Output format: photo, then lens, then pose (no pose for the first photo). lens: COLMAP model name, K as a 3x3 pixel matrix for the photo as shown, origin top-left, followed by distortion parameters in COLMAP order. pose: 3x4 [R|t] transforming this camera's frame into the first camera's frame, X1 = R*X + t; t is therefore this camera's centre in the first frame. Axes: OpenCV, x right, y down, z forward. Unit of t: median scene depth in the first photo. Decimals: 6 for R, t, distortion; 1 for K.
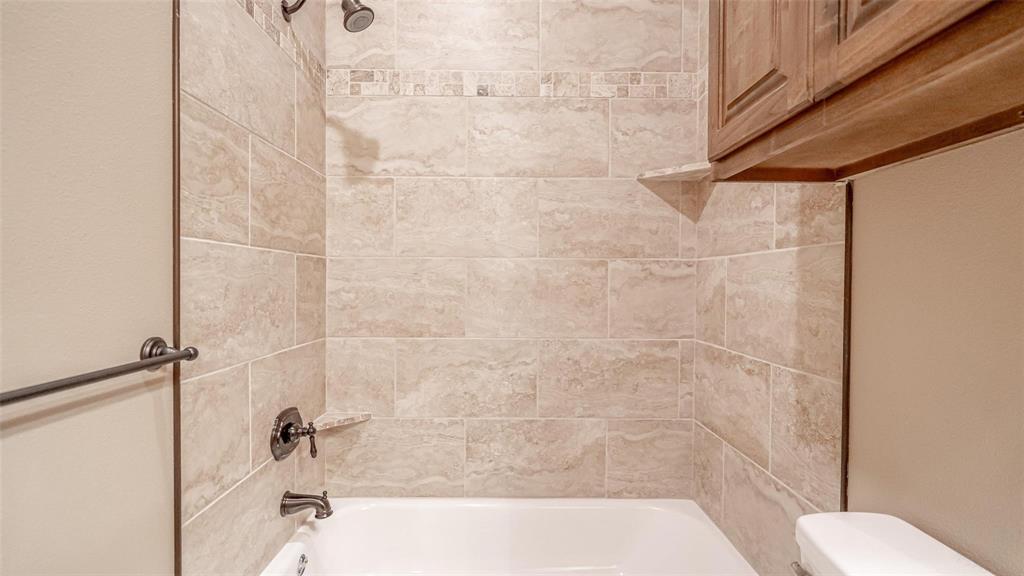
lens RADIAL K [[463.1, 0, 512.0], [0, 463.1, 288.0], [0, 0, 1]] dist [-0.008872, 0.001128]
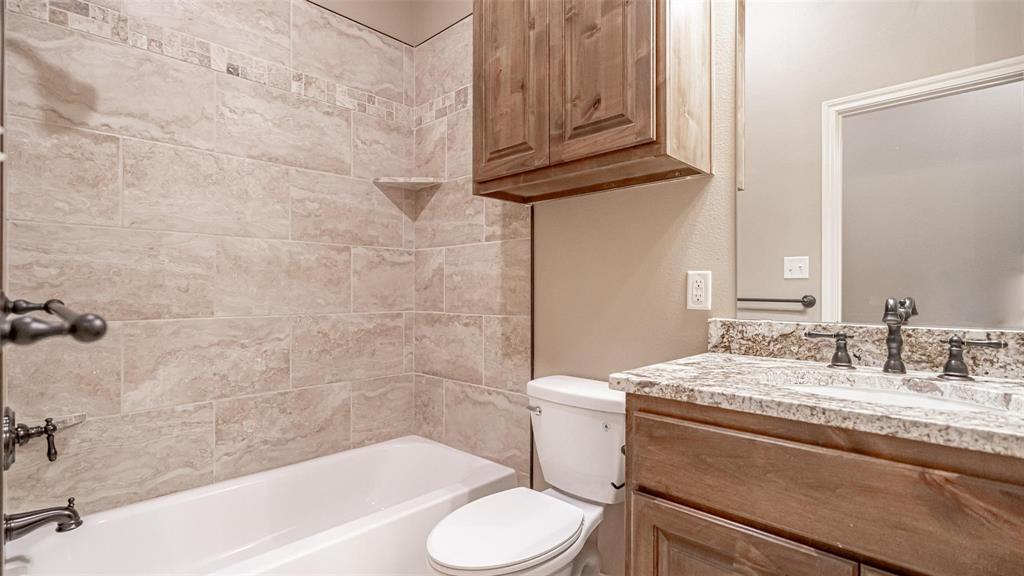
lens RADIAL K [[473.3, 0, 512.0], [0, 473.3, 288.0], [0, 0, 1]] dist [0.001718, 0.000560]
pose [[0.706359, -0.002776, 0.707848, -0.363150], [0.013519, 0.999863, -0.009570, 0.063893], [-0.707725, 0.016330, 0.706300, -0.144327]]
